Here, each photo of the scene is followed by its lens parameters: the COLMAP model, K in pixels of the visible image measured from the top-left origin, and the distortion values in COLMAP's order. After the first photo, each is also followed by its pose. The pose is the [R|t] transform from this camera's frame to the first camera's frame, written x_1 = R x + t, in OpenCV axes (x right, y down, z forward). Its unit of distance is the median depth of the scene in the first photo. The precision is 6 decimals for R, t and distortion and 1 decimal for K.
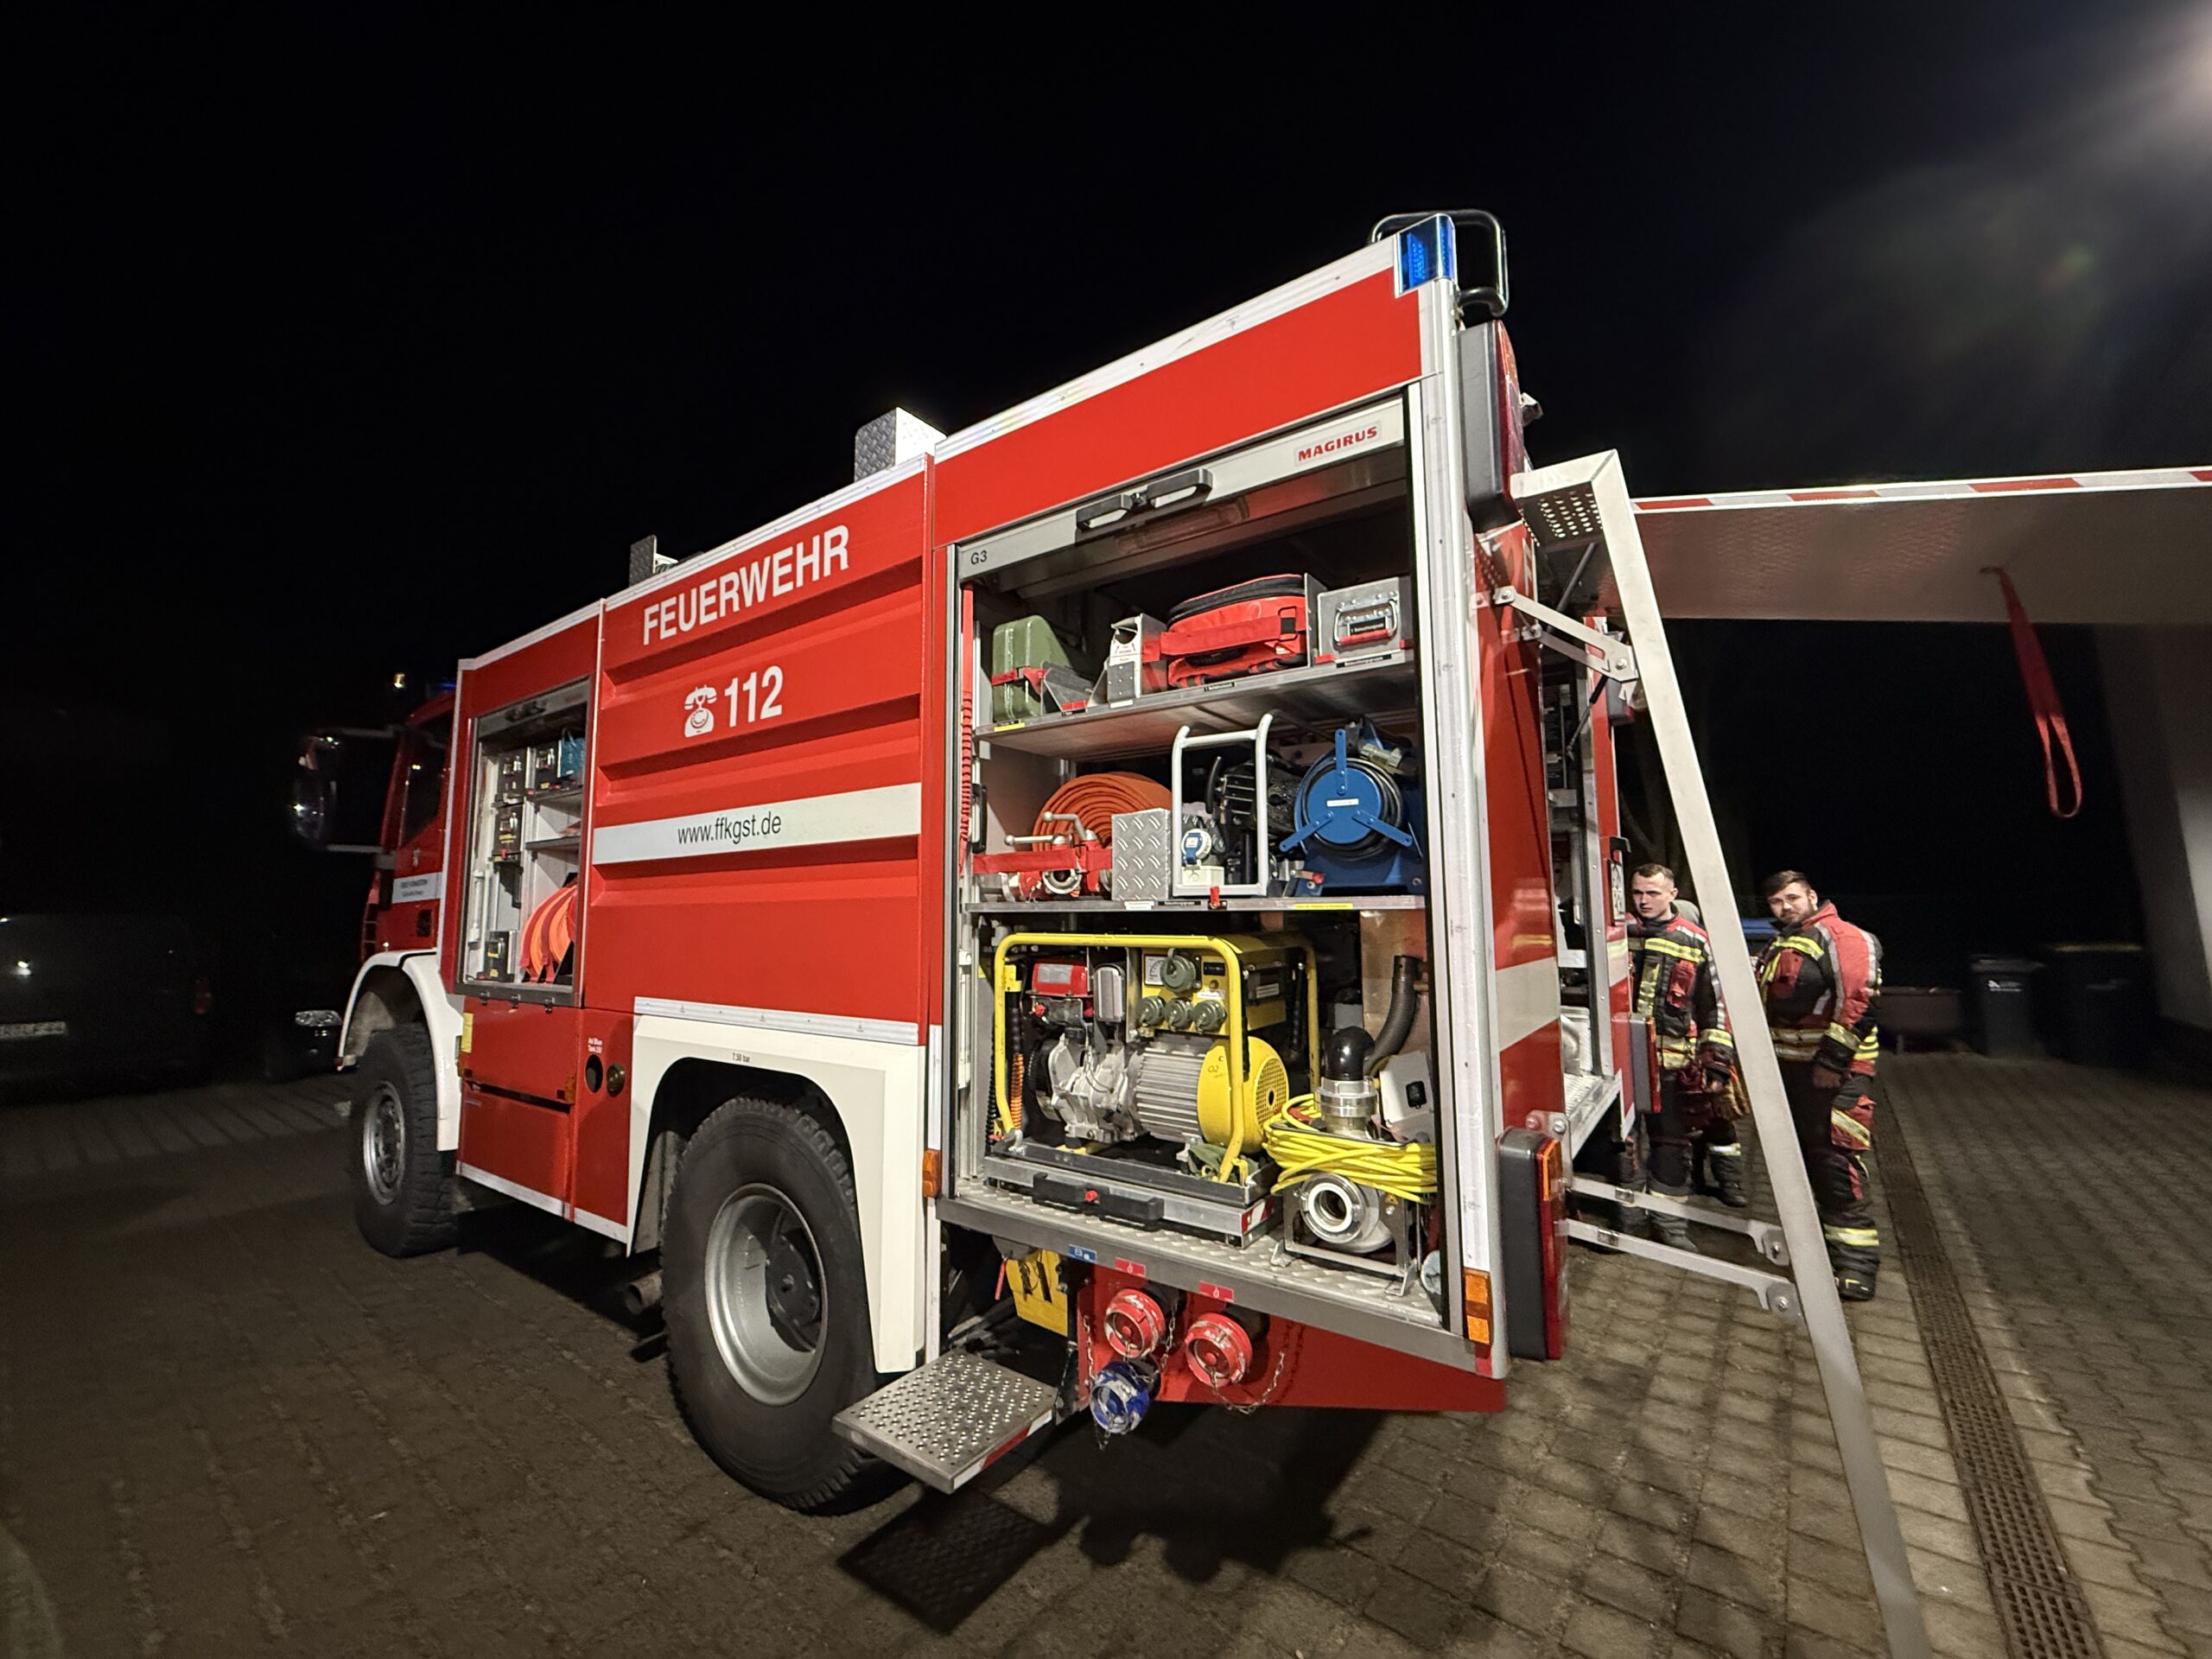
lens RADIAL K [[883.9, 0, 1106.0], [0, 883.9, 829.5], [0, 0, 1]] dist [0.000221, 0.000114]
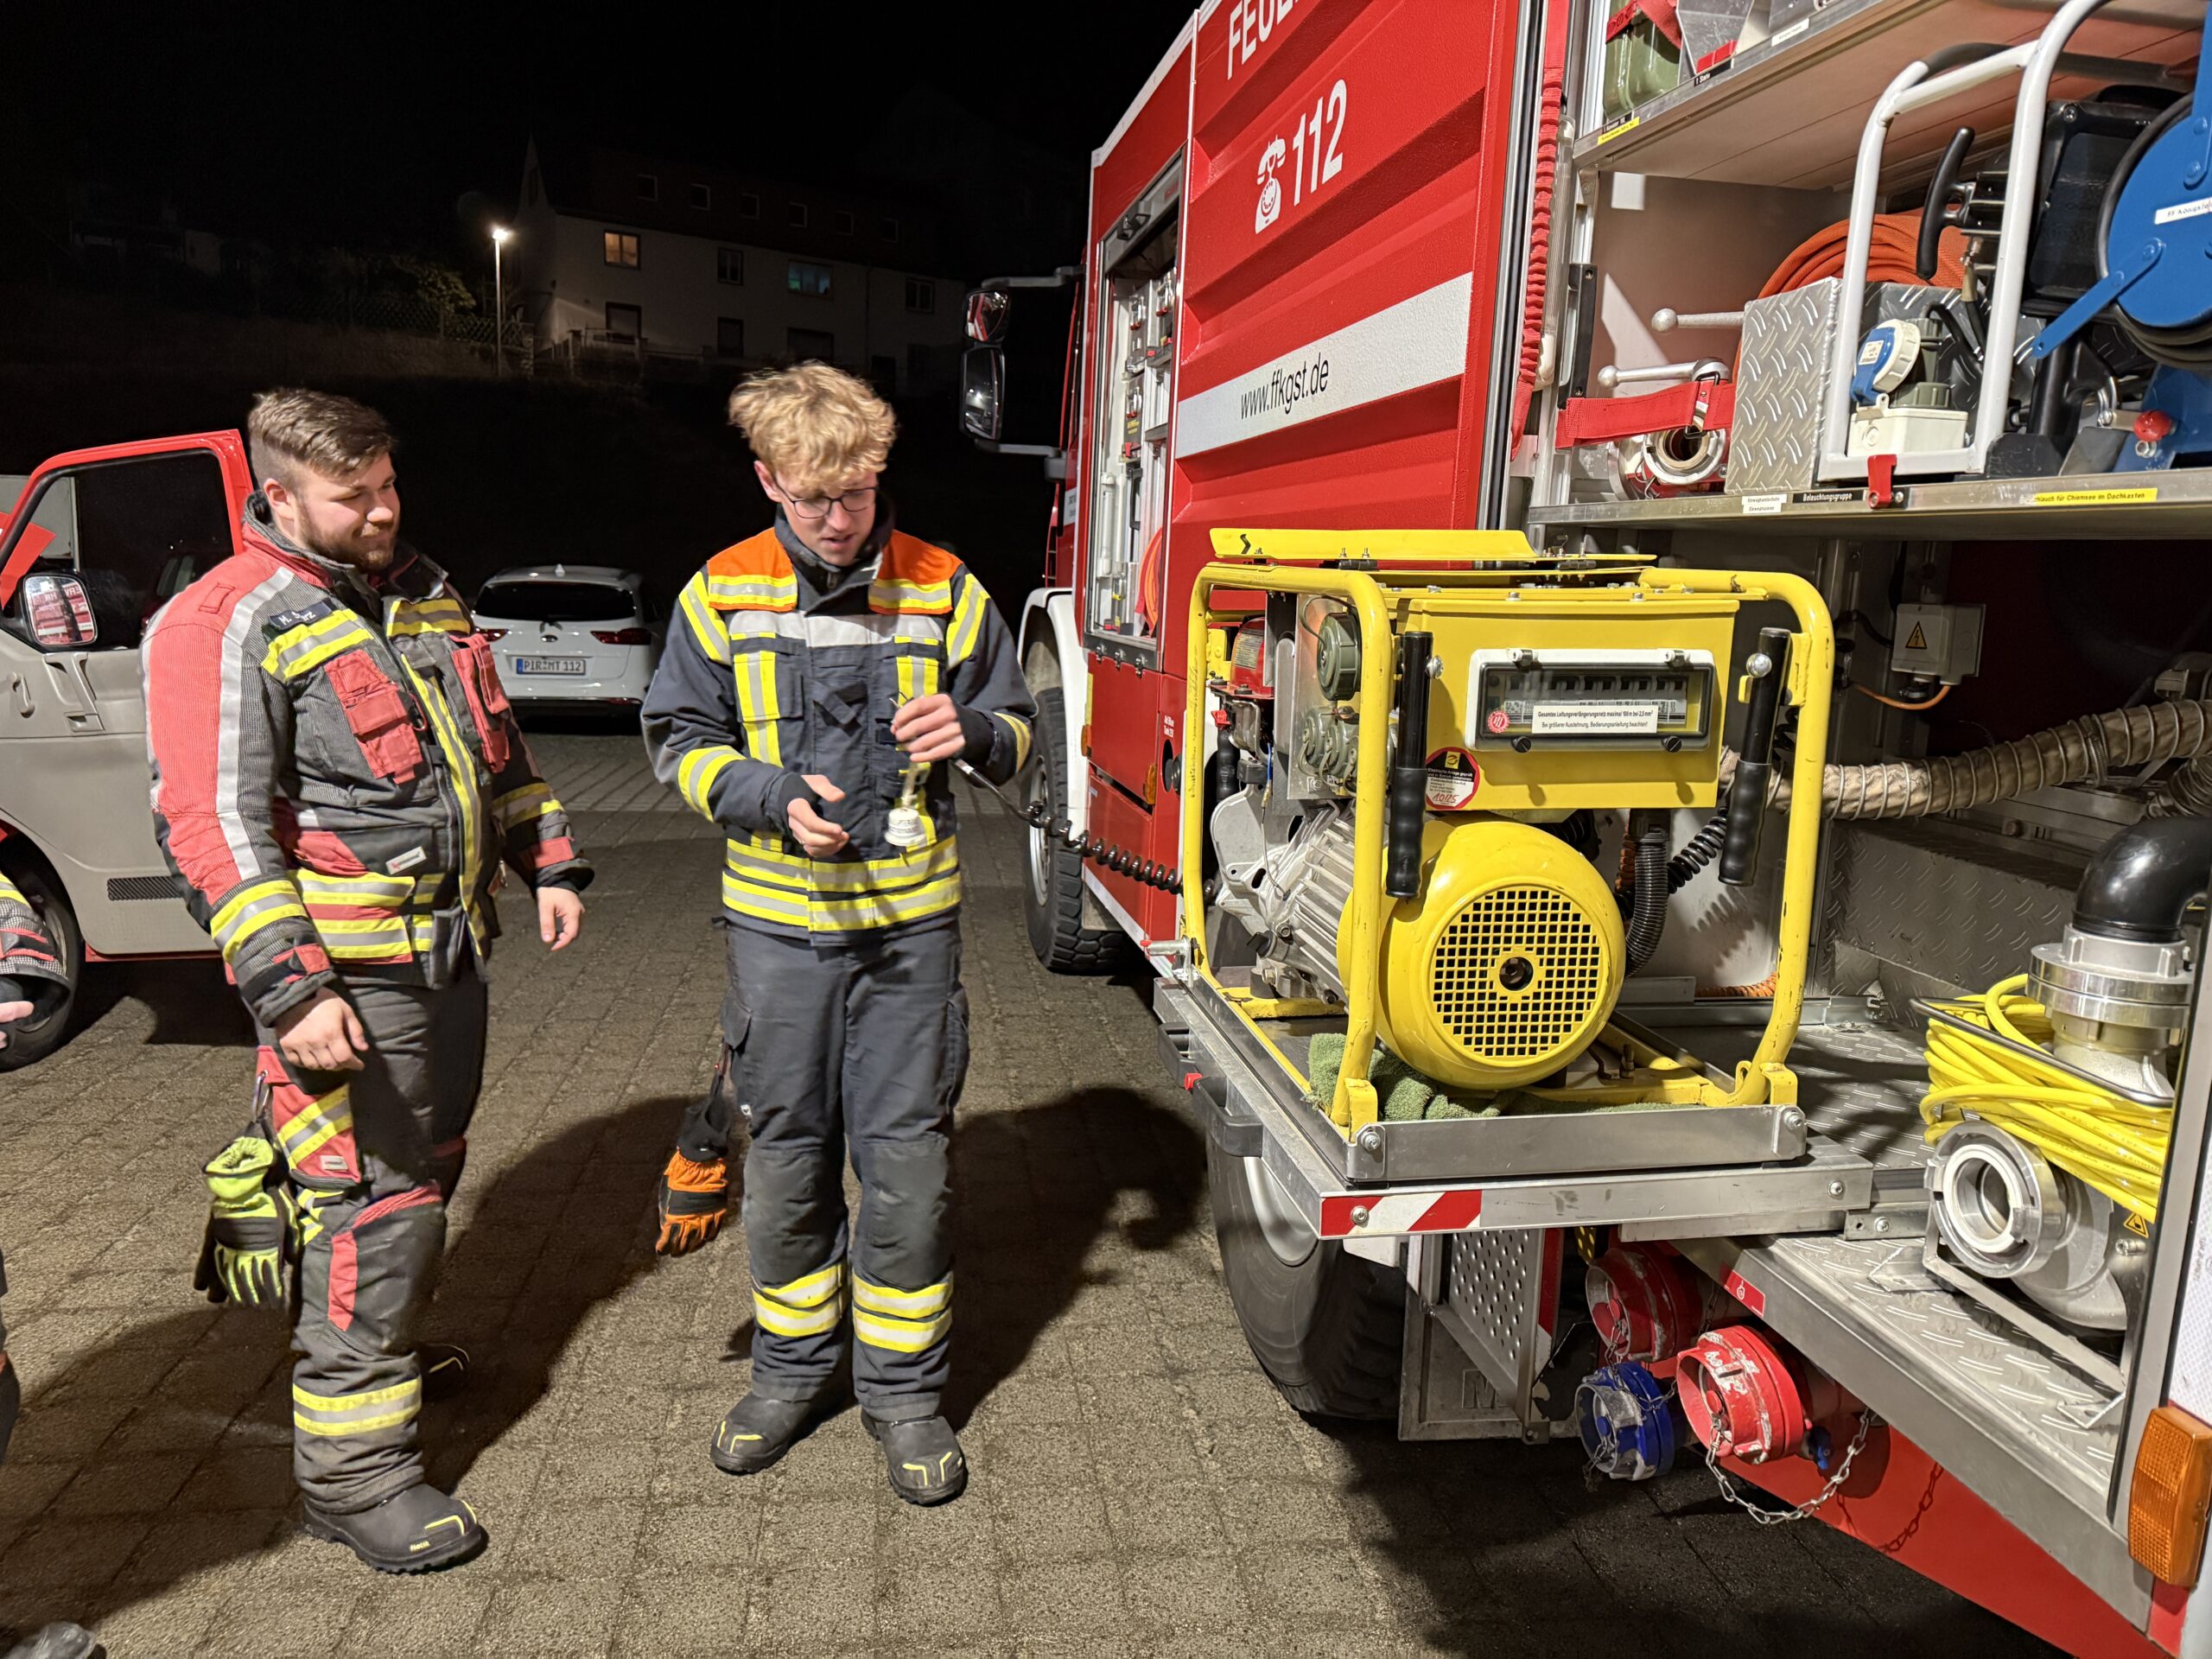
lens RADIAL K [[1544.3, 0, 1106.0], [0, 1544.3, 829.5], [0, 0, 1]] dist [0.071085, -0.085509]
pose [[0.730966, 0.150094, -0.665703, 0.282367], [0.023410, 0.969423, 0.244277, 0.034529], [0.682012, -0.194142, 0.705101, 0.129526]]
